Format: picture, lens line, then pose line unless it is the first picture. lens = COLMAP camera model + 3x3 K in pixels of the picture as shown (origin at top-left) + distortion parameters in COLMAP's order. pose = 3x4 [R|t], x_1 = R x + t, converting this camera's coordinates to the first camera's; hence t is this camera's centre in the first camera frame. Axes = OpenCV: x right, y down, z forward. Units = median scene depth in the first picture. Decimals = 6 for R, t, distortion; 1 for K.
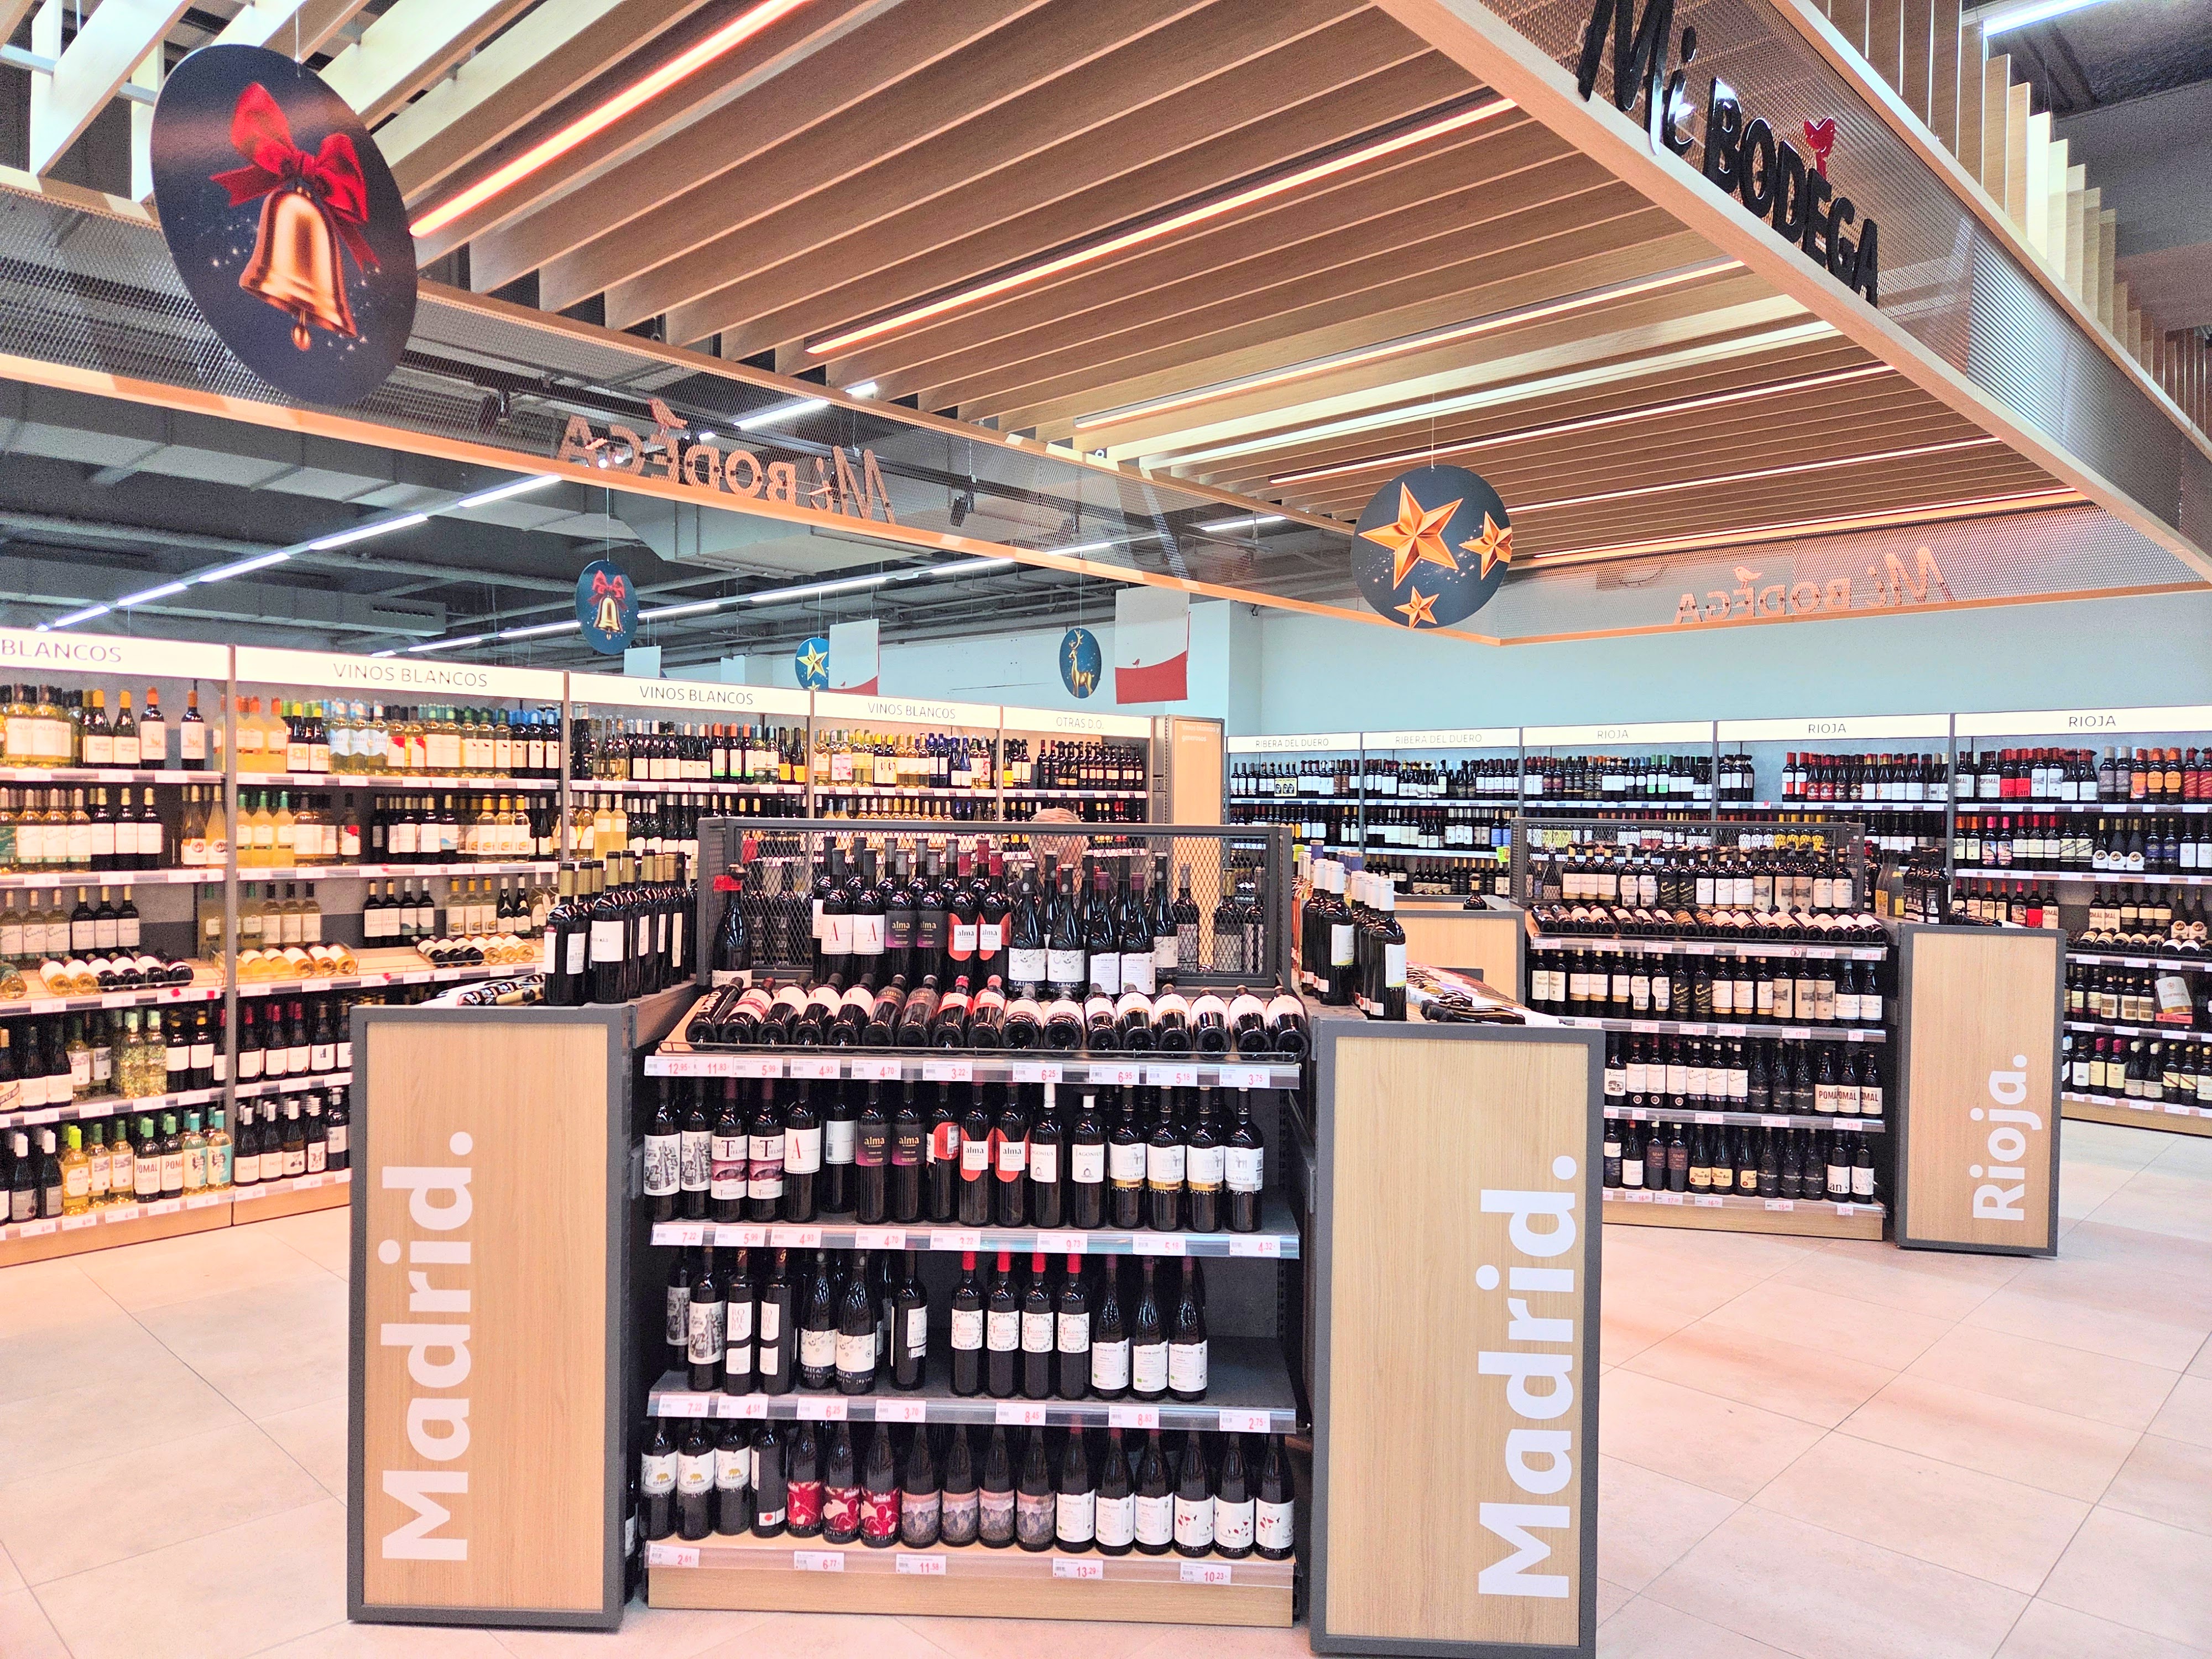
lens RADIAL K [[1484.4, 0, 1106.0], [0, 1484.4, 829.5], [0, 0, 1]] dist [0.063781, -0.055685]
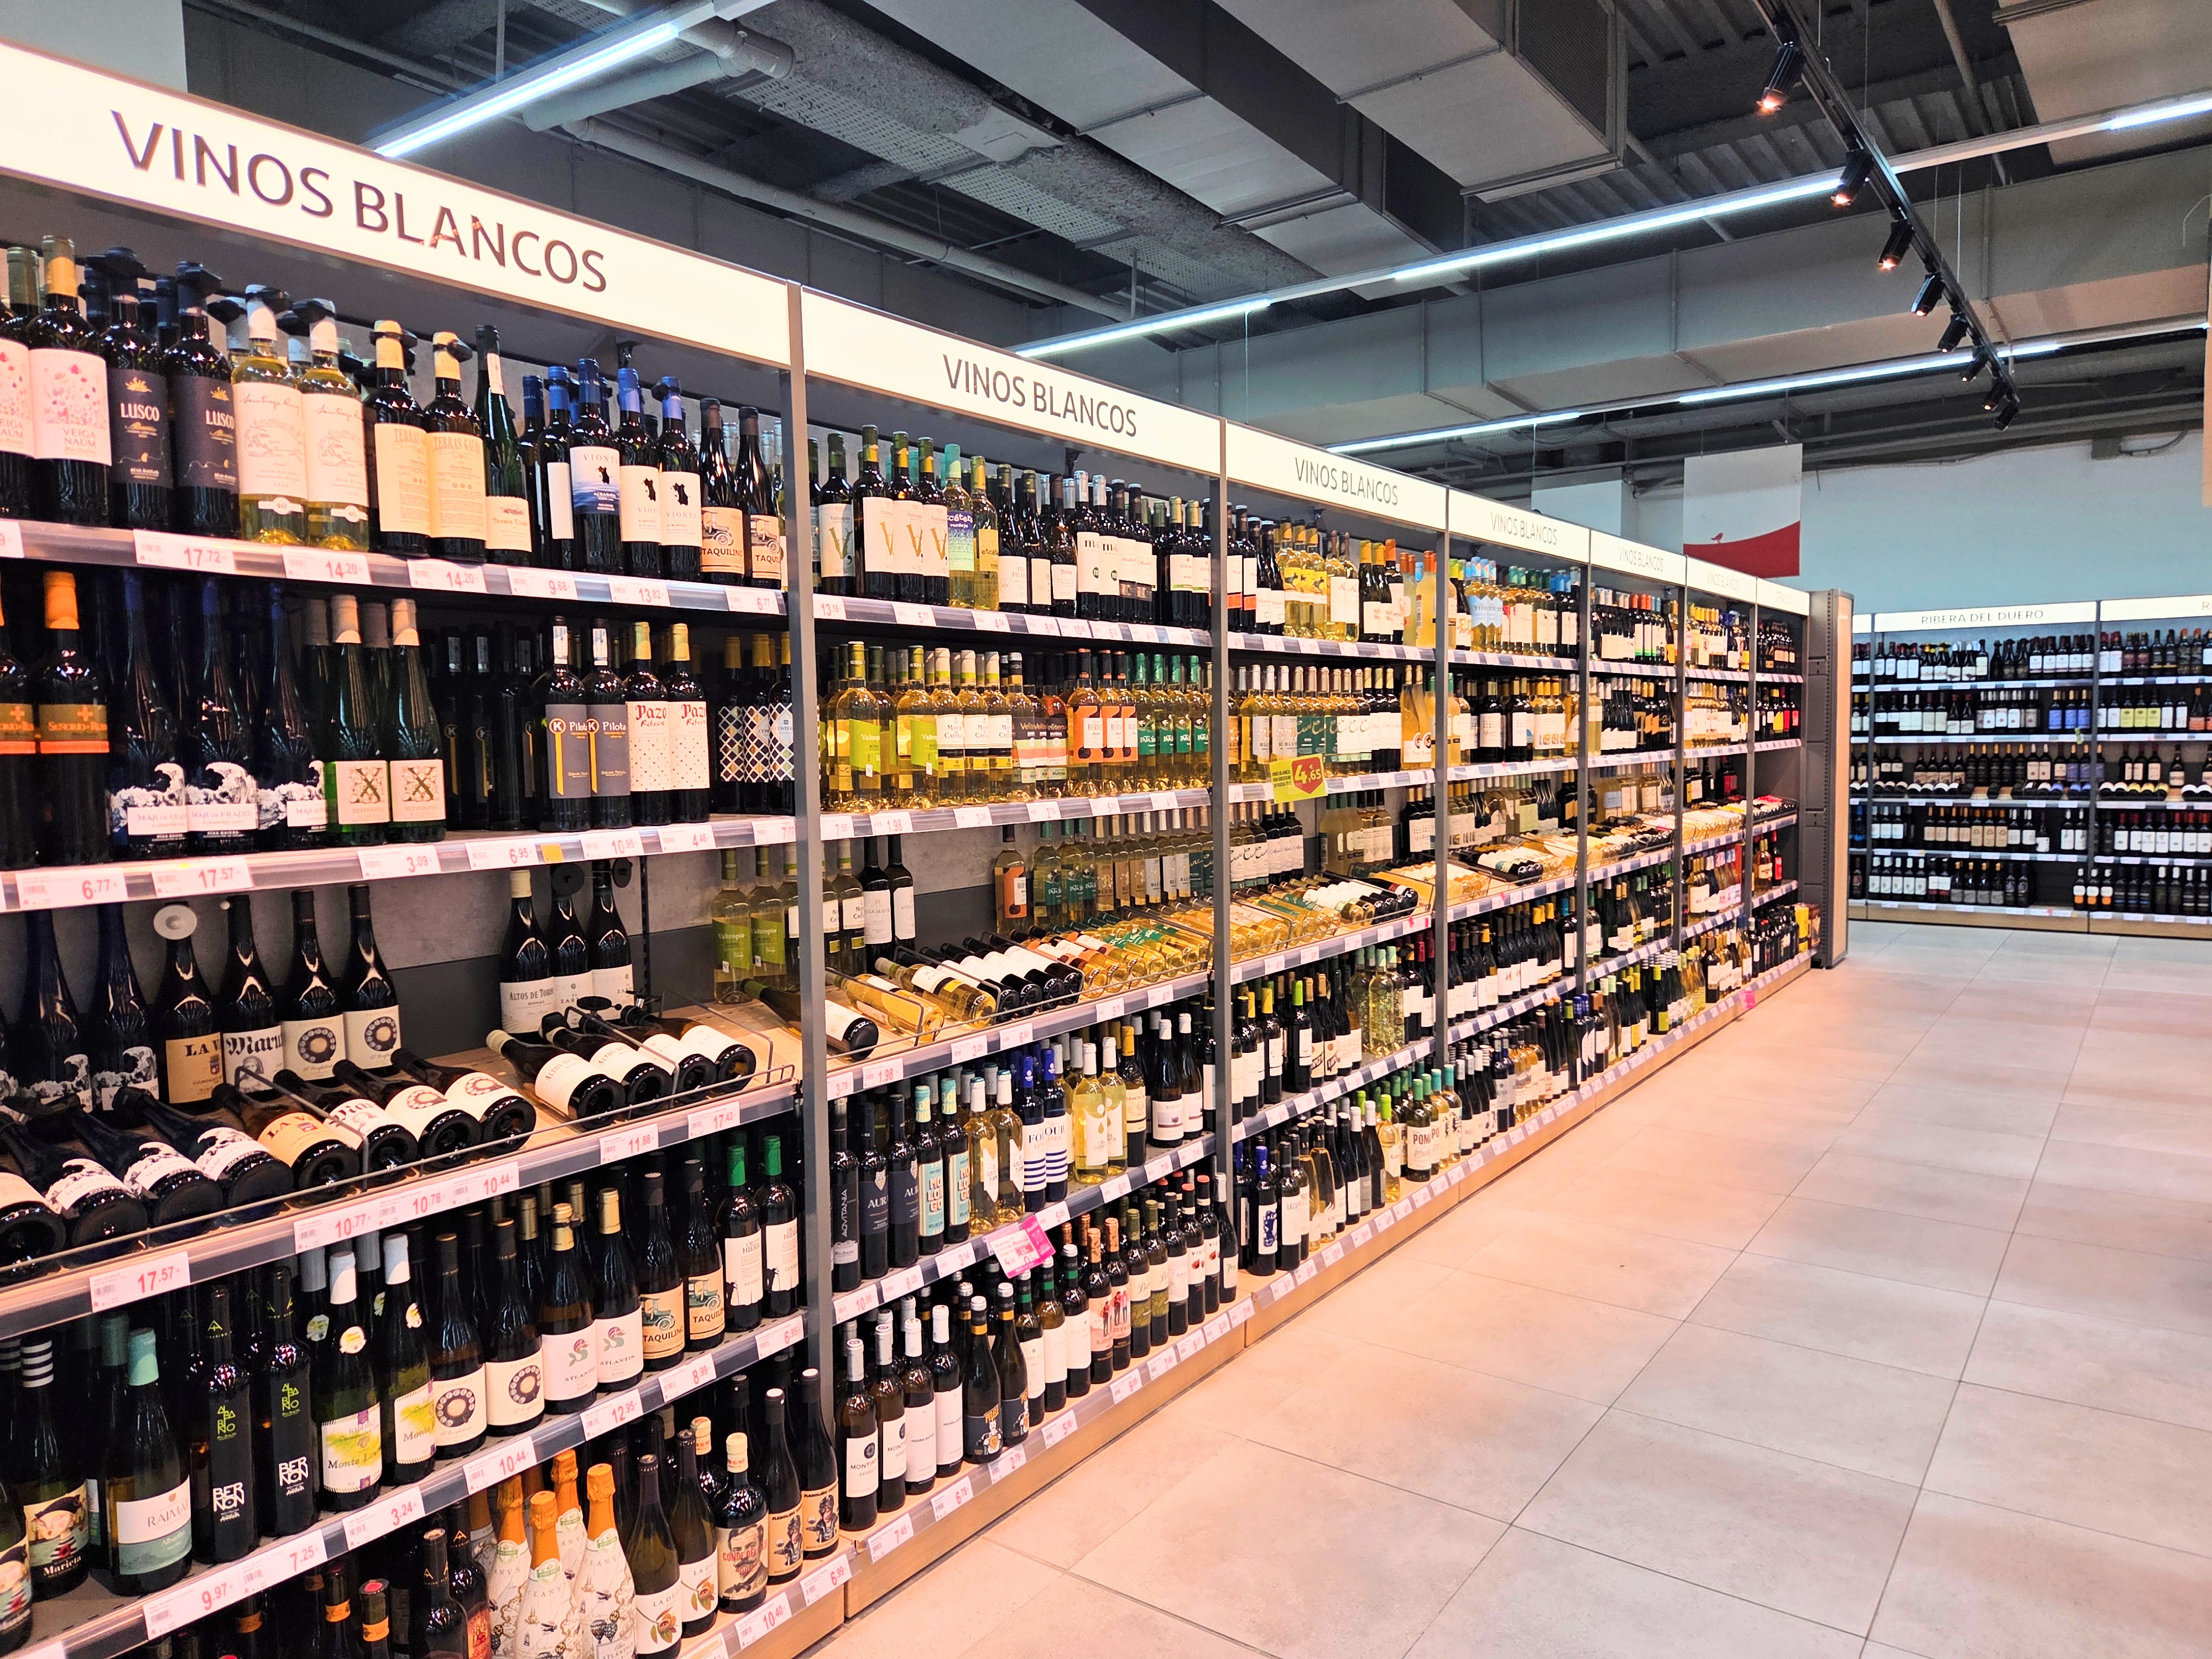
lens RADIAL K [[1484.4, 0, 1106.0], [0, 1484.4, 829.5], [0, 0, 1]] dist [0.063781, -0.055685]
pose [[0.990619, -0.037575, 0.131387, -0.612057], [0.030945, 0.998160, 0.052140, 0.008701], [-0.133104, -0.047585, 0.989959, 0.163699]]
